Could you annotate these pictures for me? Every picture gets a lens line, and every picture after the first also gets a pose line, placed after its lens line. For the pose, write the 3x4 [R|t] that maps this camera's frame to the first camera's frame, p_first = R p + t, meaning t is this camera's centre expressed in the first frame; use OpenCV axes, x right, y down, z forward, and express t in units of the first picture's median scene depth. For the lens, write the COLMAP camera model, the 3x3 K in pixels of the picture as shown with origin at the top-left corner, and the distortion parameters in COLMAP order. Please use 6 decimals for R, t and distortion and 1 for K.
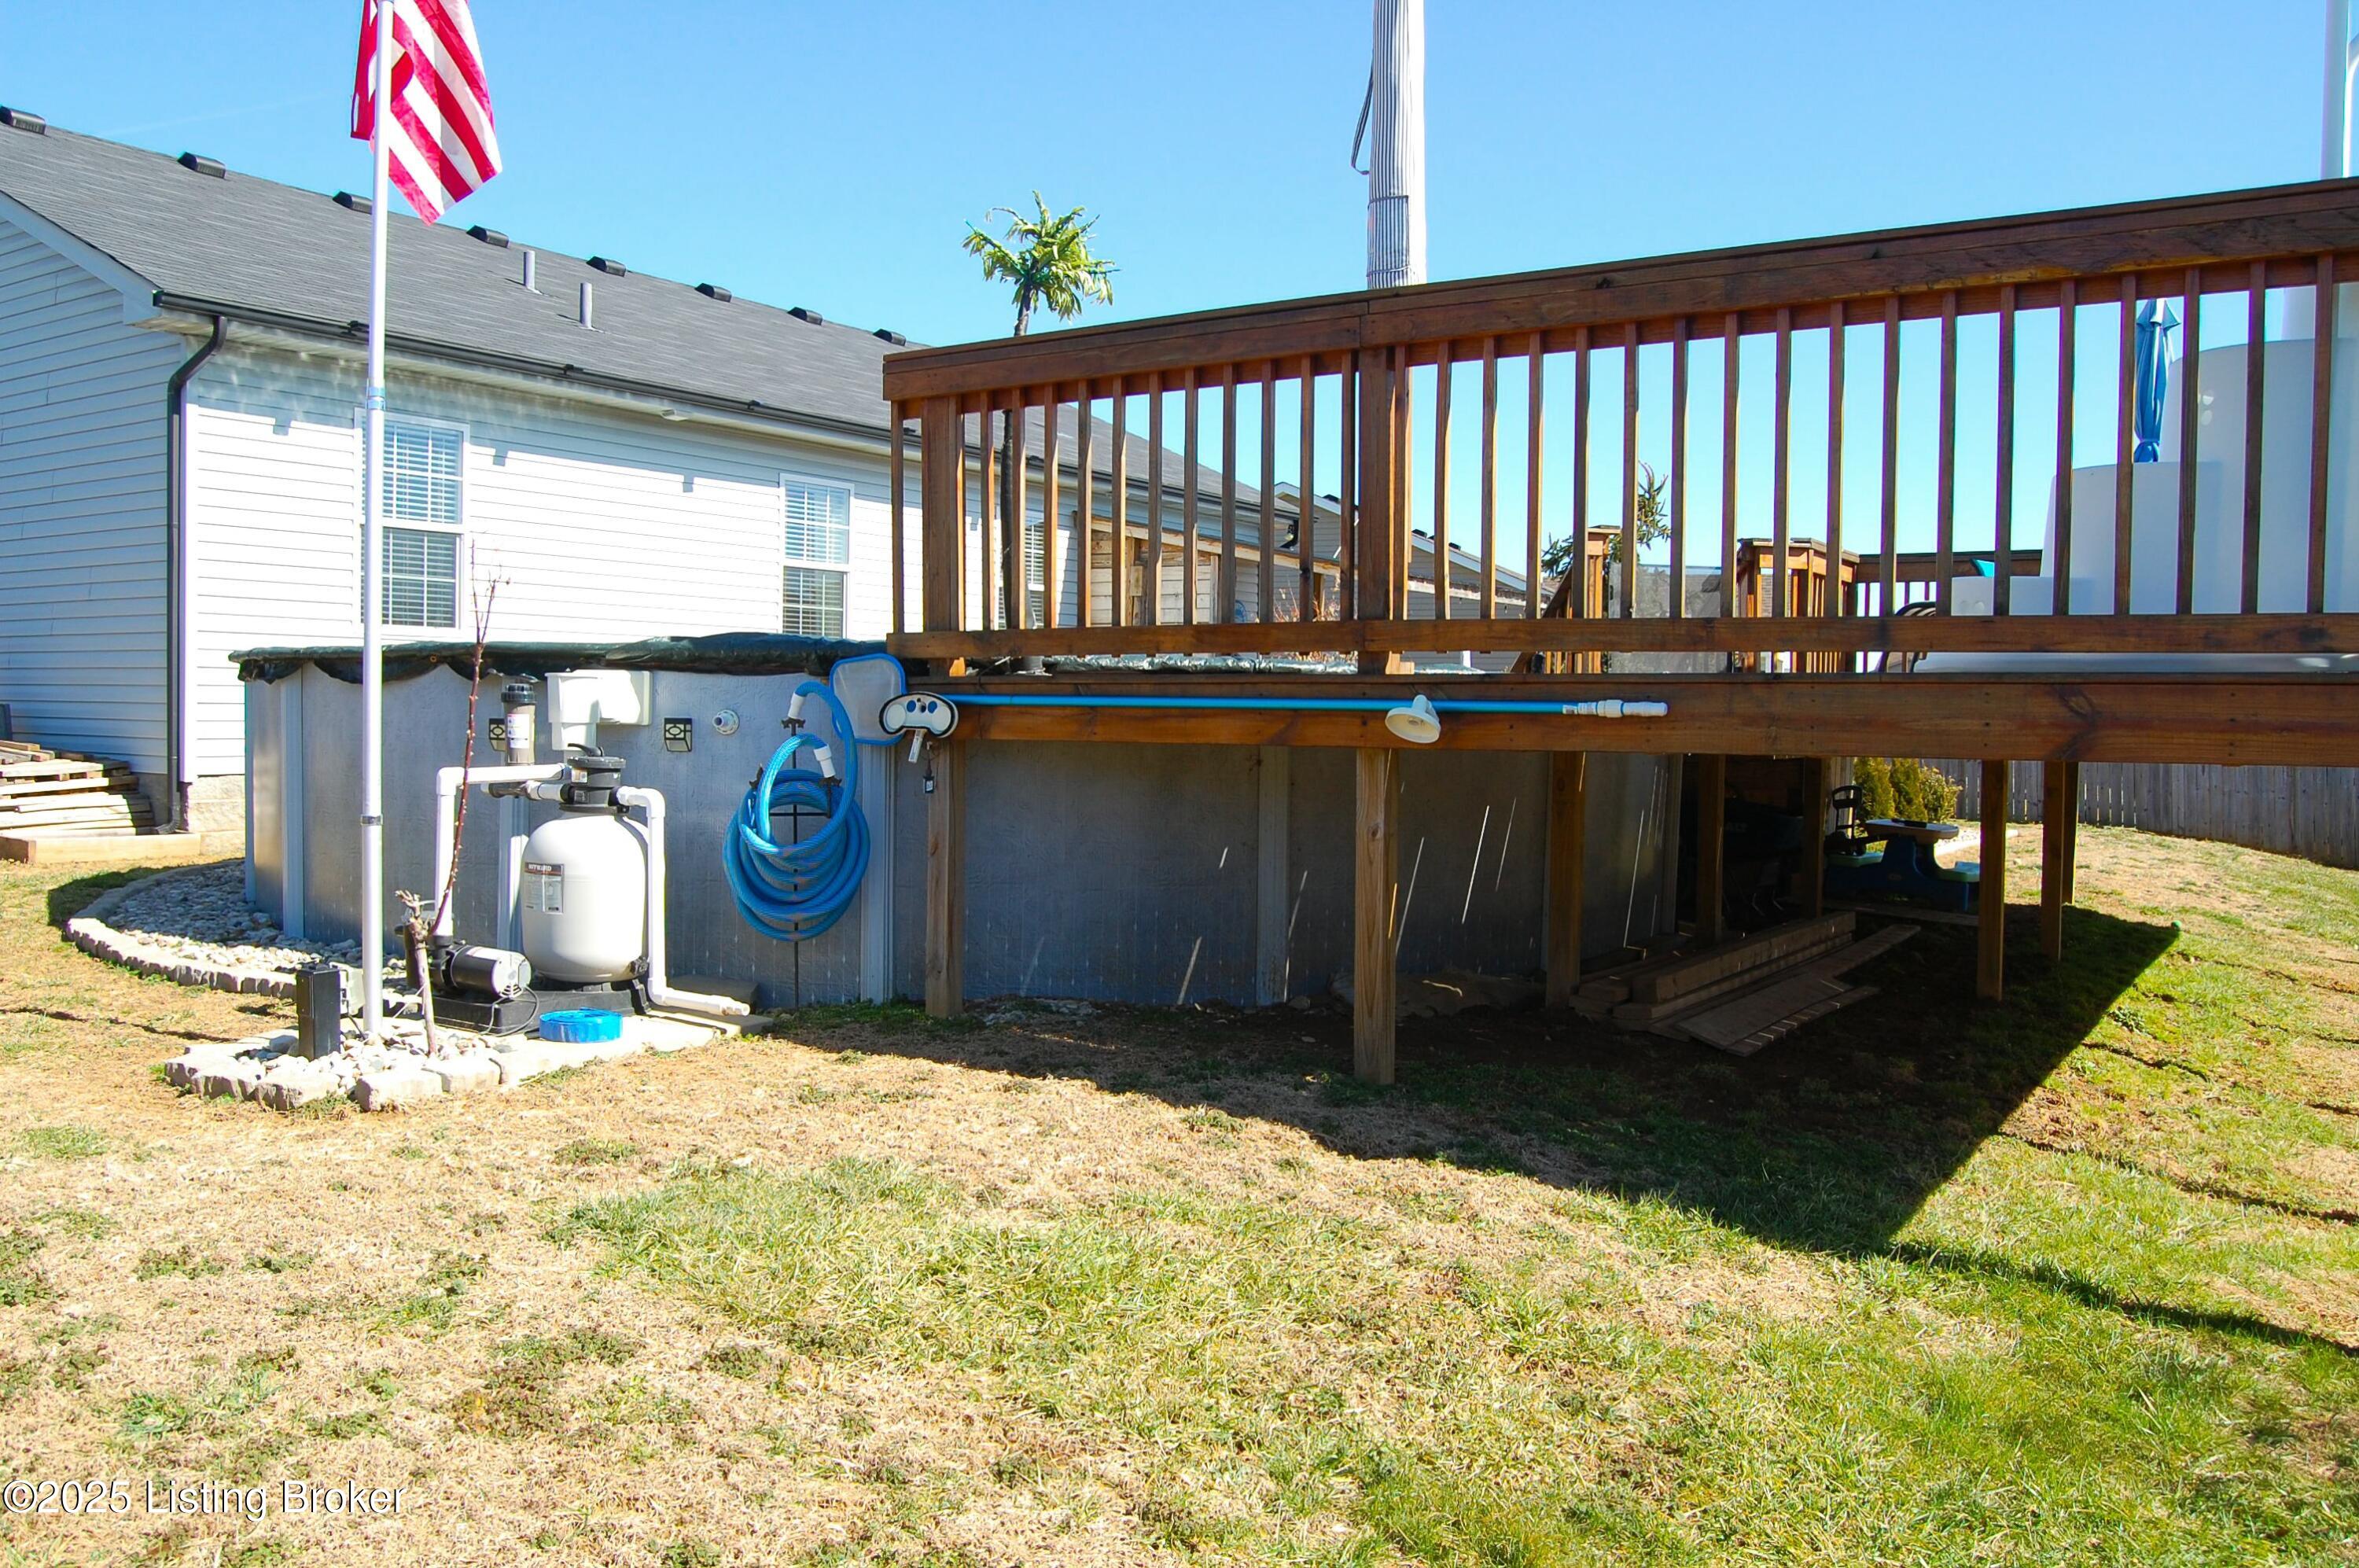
lens RADIAL K [[1829.2, 0, 1179.5], [0, 1829.2, 784.0], [0, 0, 1]] dist [-0.101762, 0.040566]
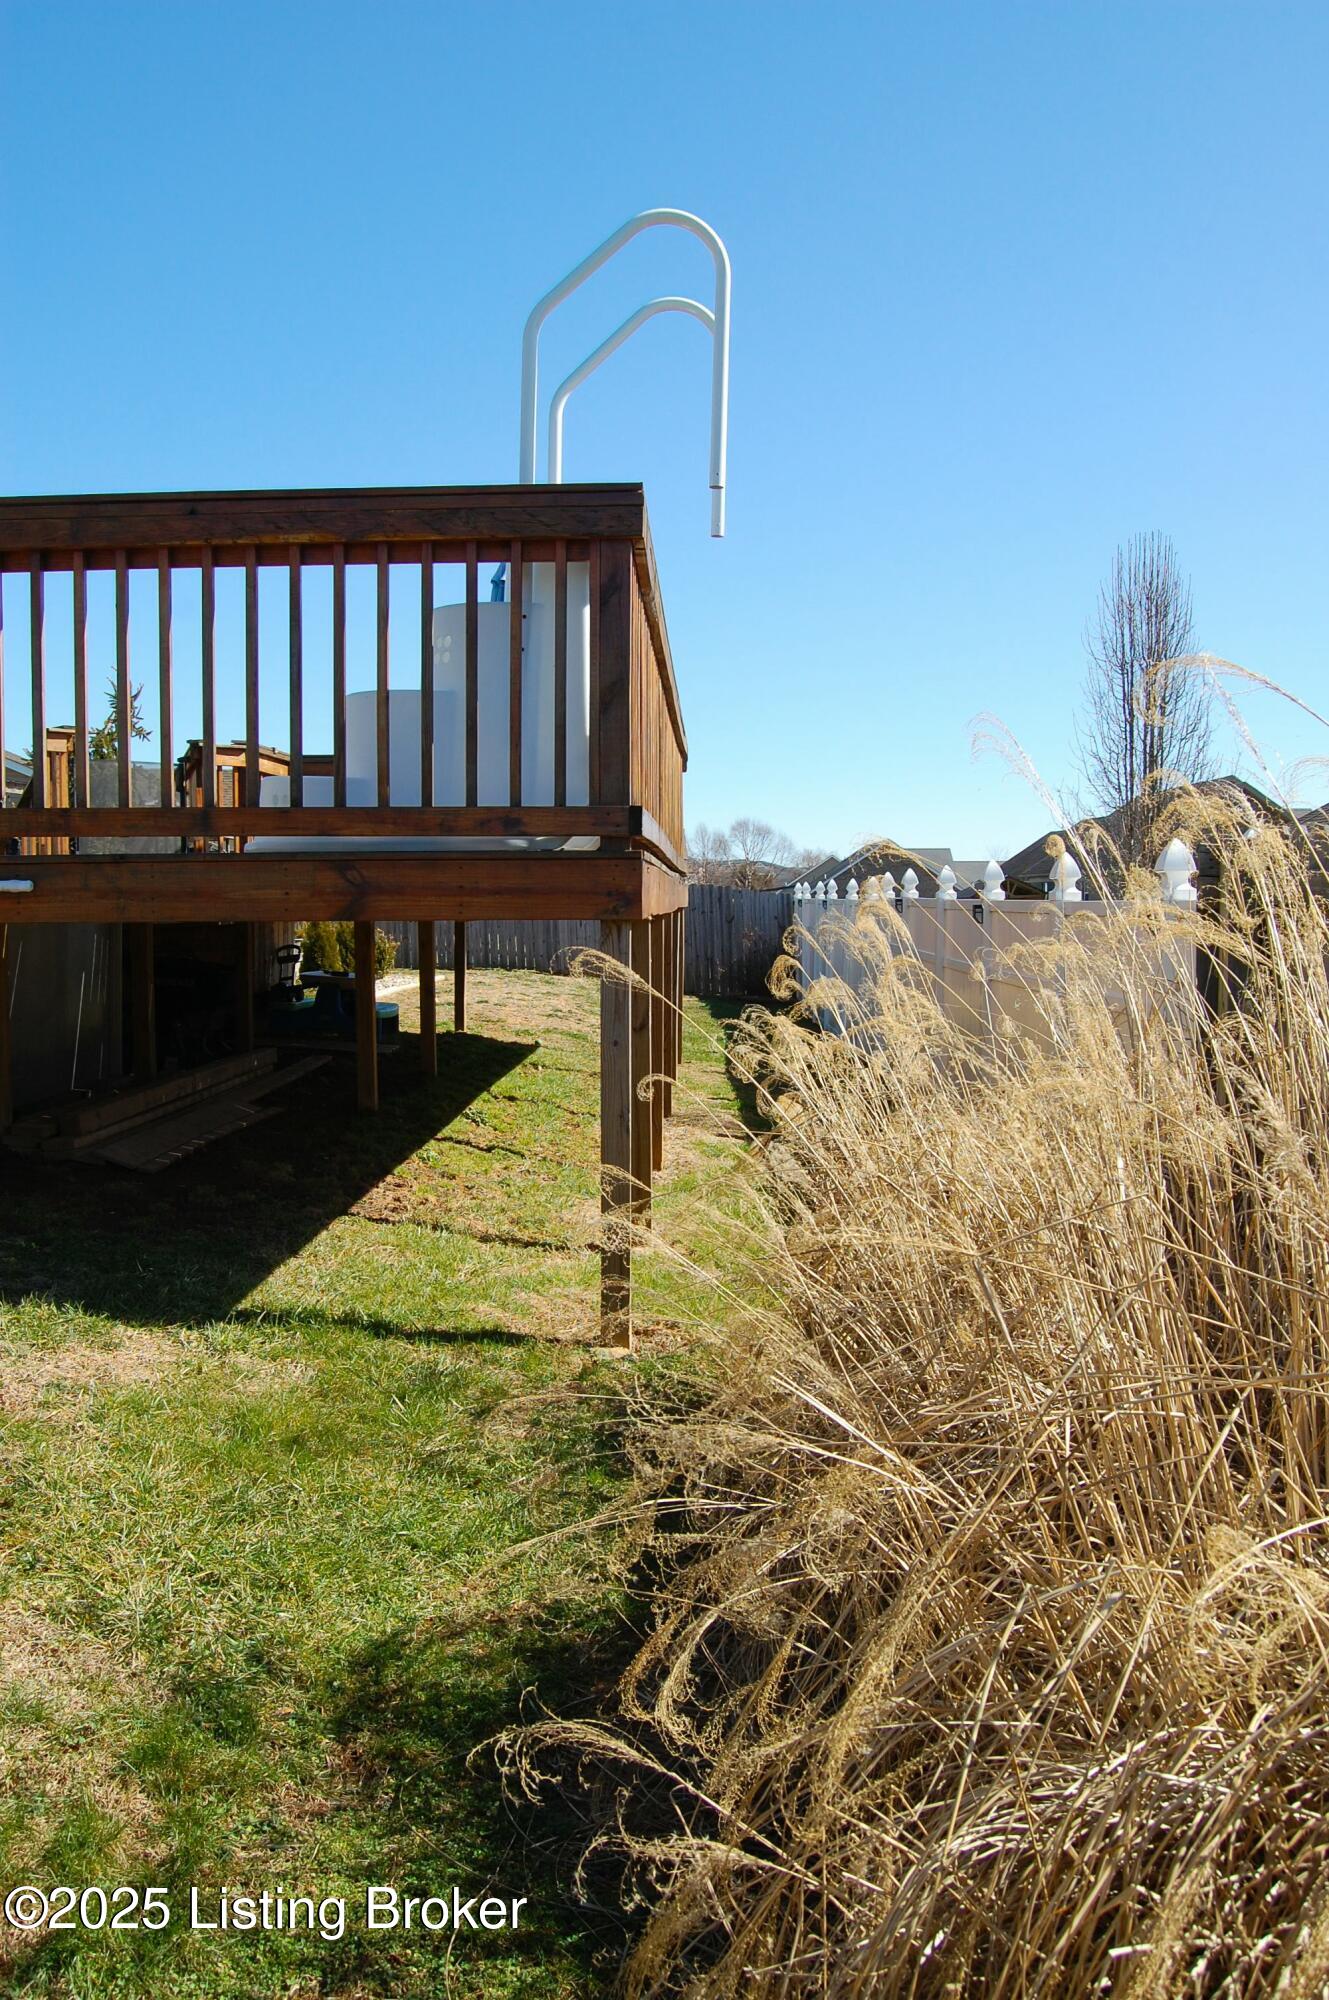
lens RADIAL K [[1550.8, 0, 664.5], [0, 1550.8, 1000.0], [0, 0, 1]] dist [-0.101762, 0.040566]
pose [[0.846757, -0.049649, 0.529658, 0.090772], [0.031425, 0.998565, 0.043364, 0.002855], [-0.531051, -0.020074, 0.847102, -0.058299]]
